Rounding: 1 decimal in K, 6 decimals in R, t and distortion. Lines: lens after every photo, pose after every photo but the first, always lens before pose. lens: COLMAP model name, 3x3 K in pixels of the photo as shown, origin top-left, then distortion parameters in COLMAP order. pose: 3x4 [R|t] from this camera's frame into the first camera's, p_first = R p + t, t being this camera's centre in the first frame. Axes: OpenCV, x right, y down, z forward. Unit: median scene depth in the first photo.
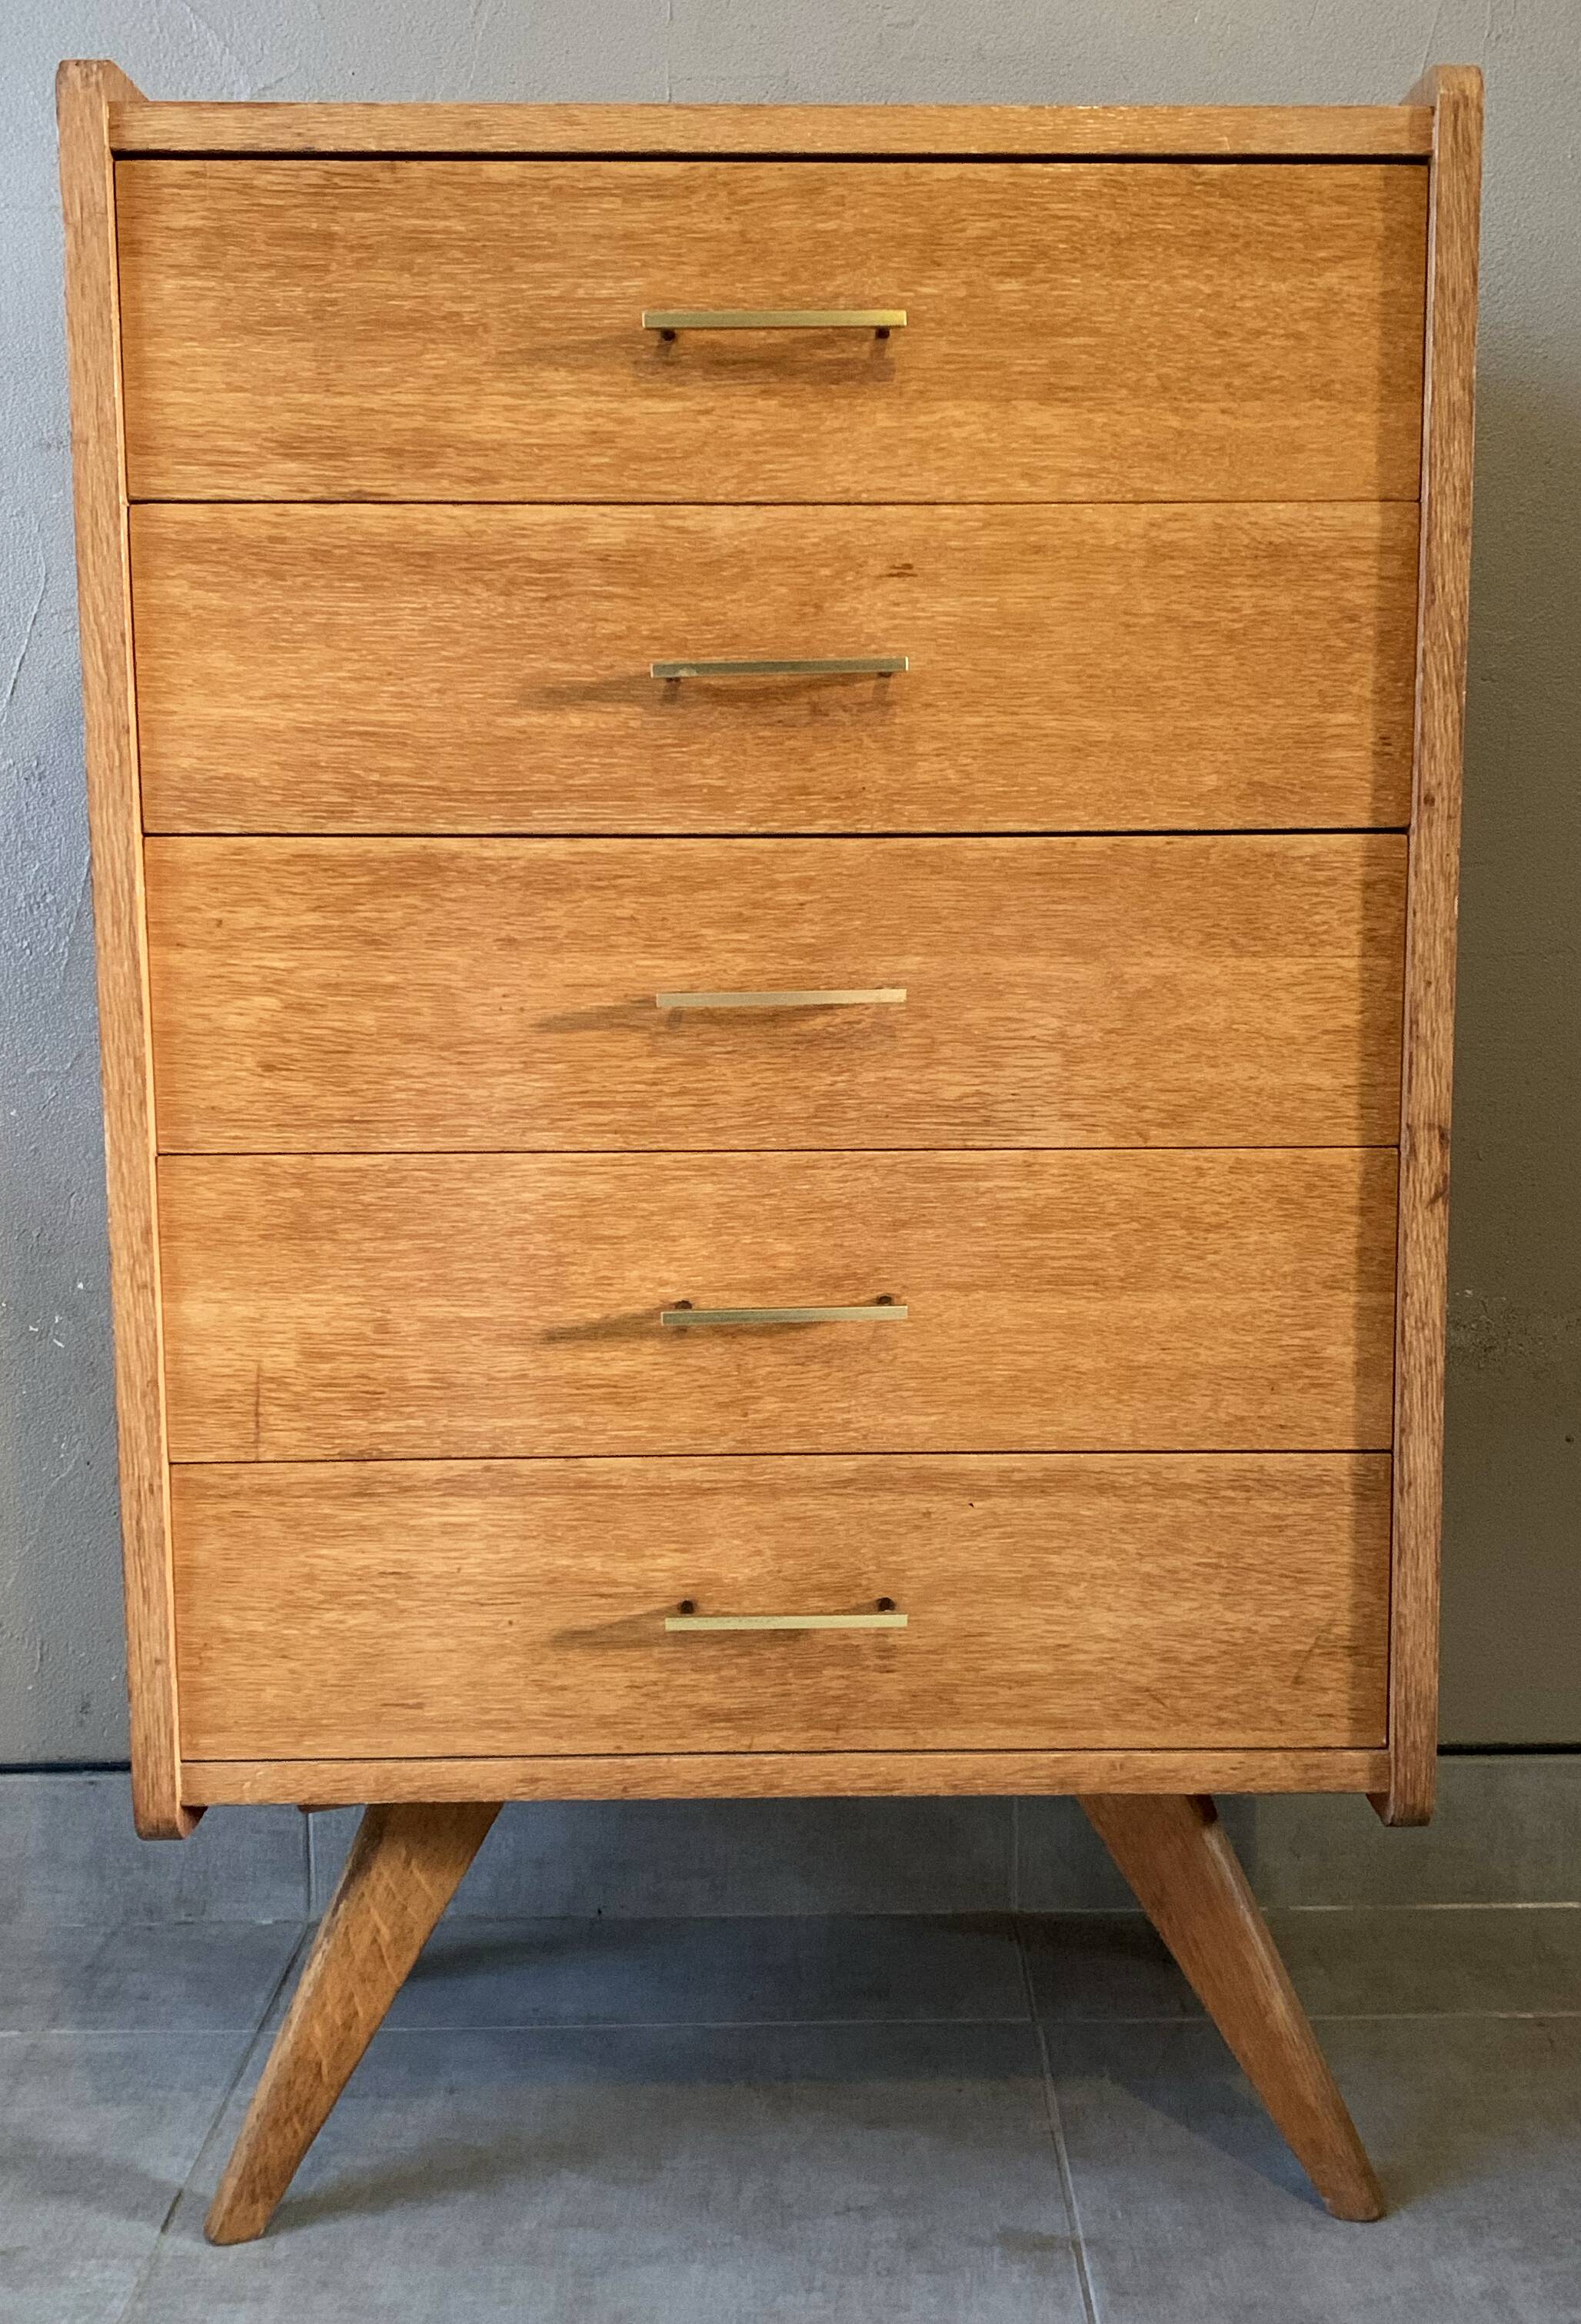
lens RADIAL K [[2398.6, 0, 863.5], [0, 2398.6, 1167.2], [0, 0, 1]] dist [0.040703, 0.000000]
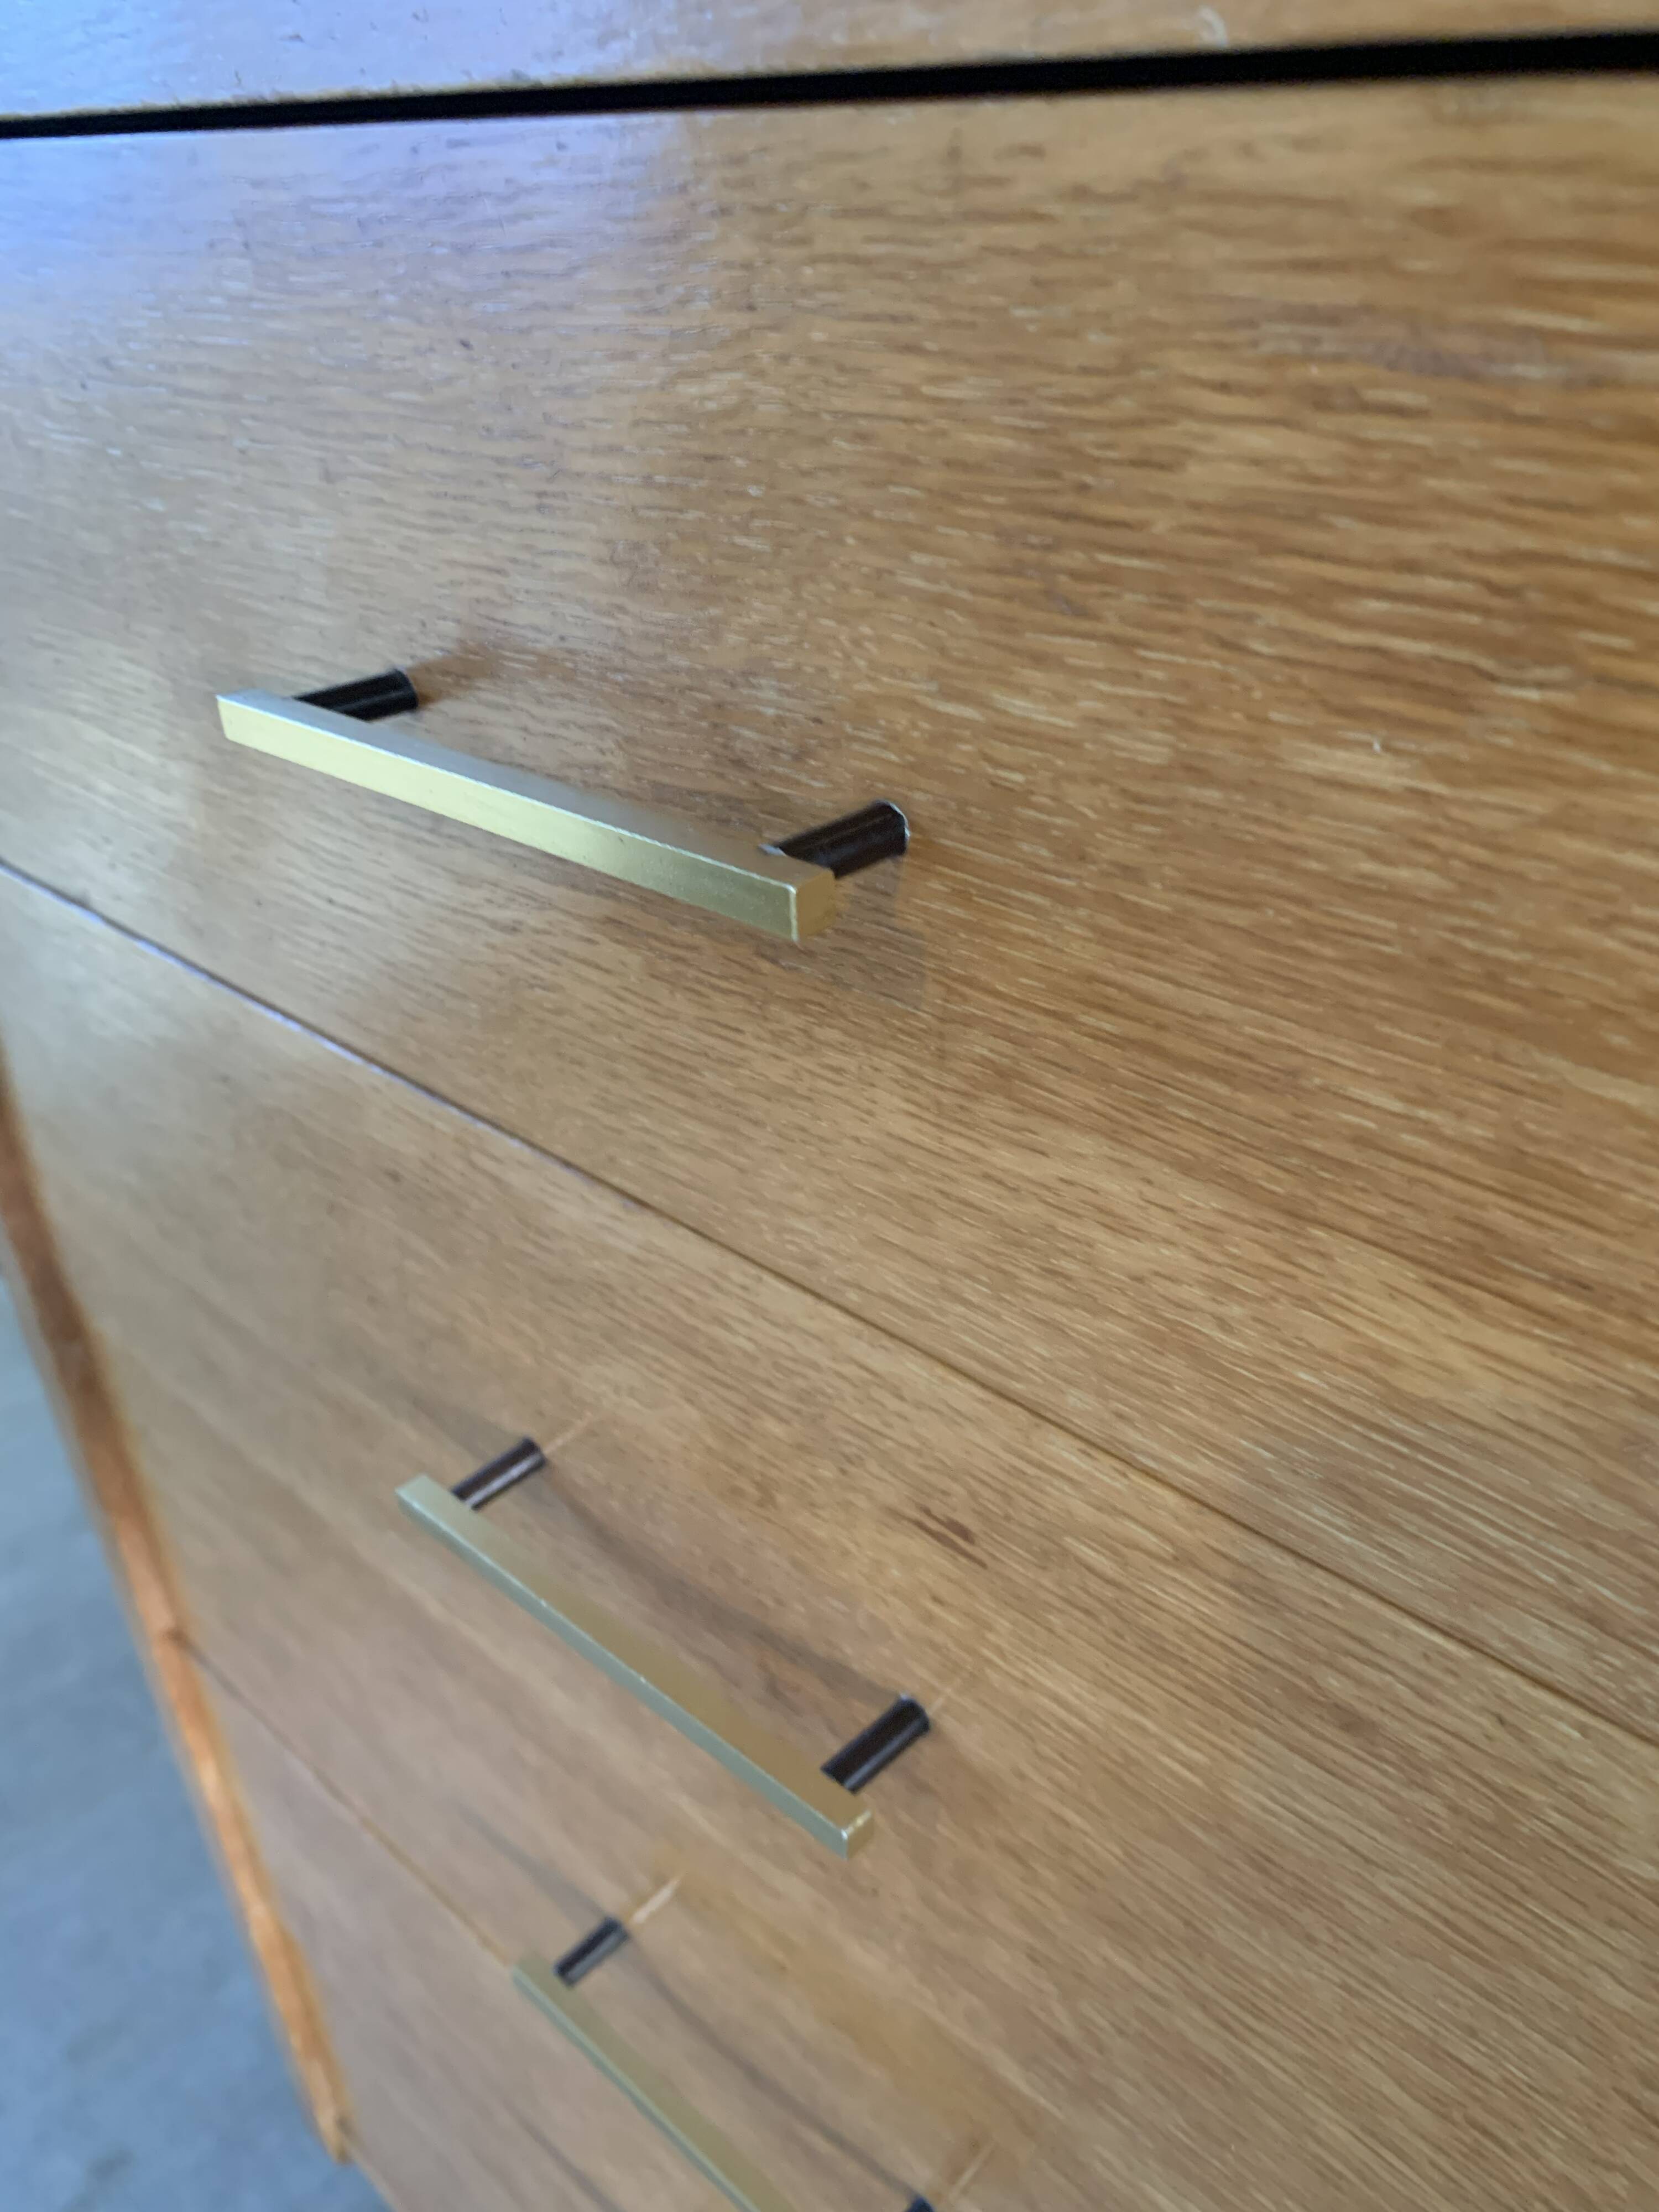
lens RADIAL K [[1719.0, 0, 826.6], [0, 1719.0, 1119.6], [0, 0, 1]] dist [0.024151, -0.045567]
pose [[0.713977, 0.332949, -0.615940, 0.125119], [-0.049878, 0.901652, 0.429576, -0.392329], [0.698391, -0.275986, 0.660365, 0.855681]]
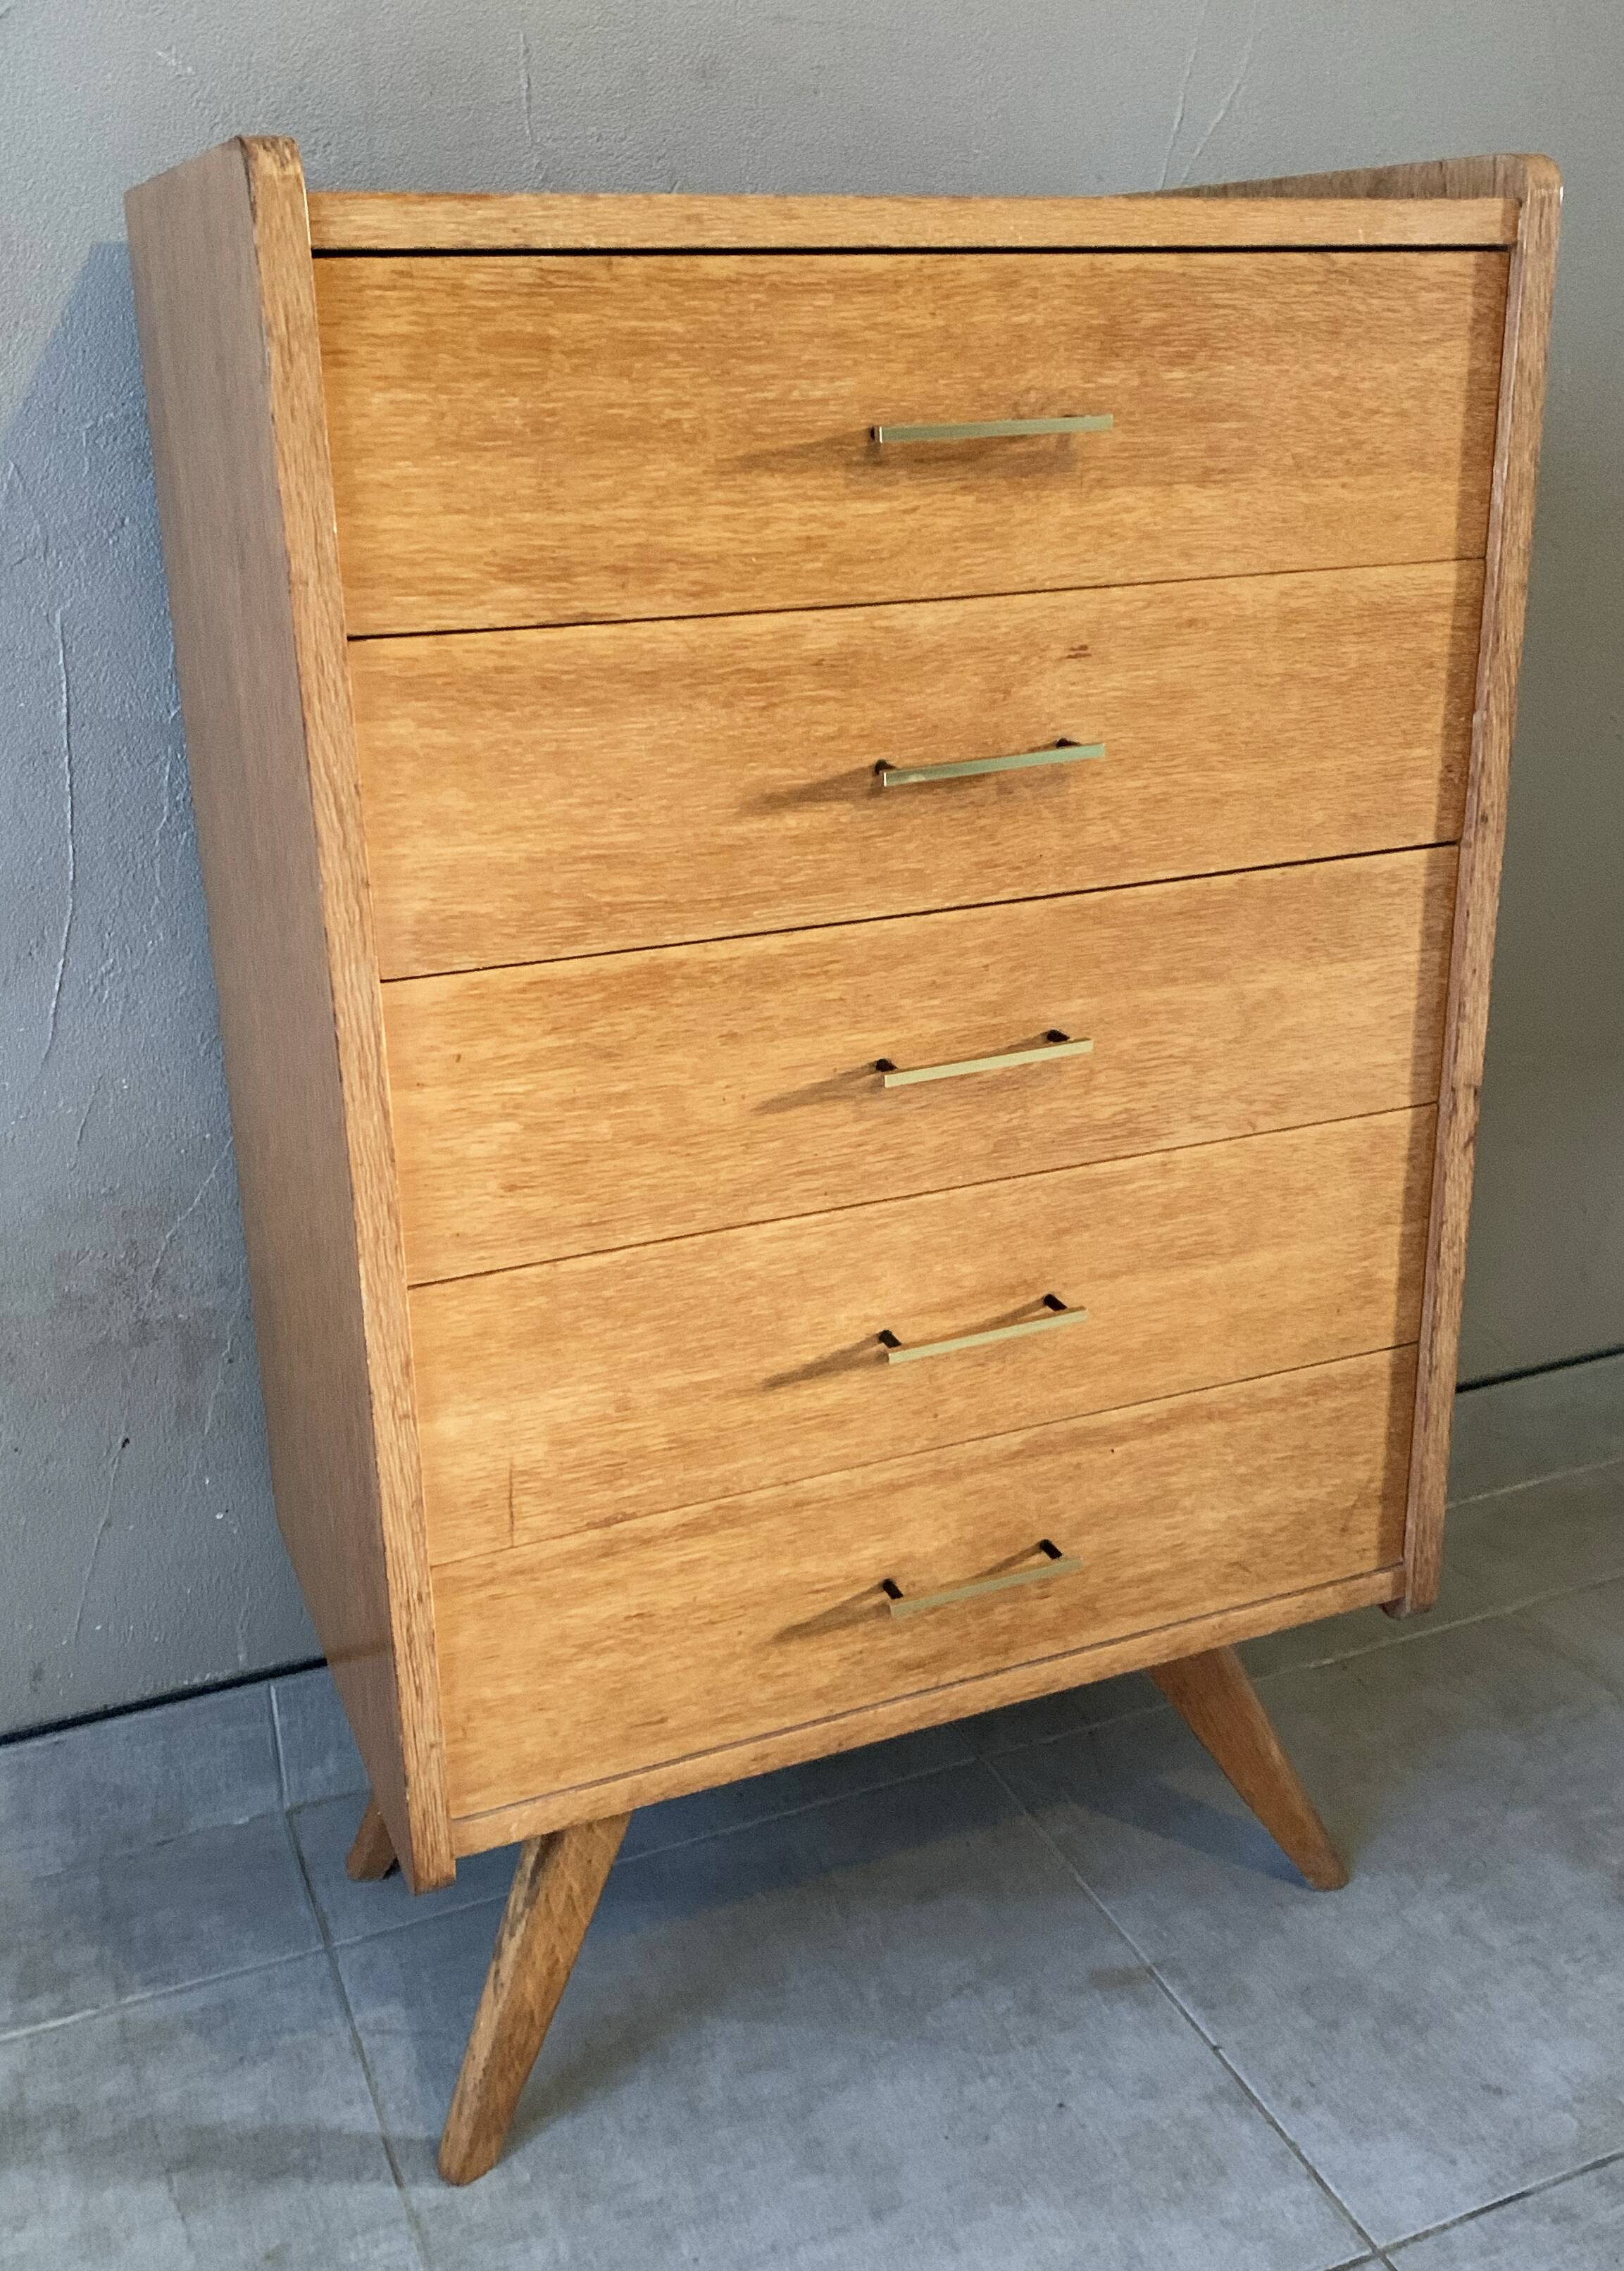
lens RADIAL K [[2190.6, 0, 821.8], [0, 2190.6, 1101.0], [0, 0, 1]] dist [0.032082, 0.000000]
pose [[0.928192, -0.137281, 0.345851, -0.446334], [0.063105, 0.974066, 0.217284, -0.272194], [-0.366711, -0.179856, 0.912784, 0.131413]]
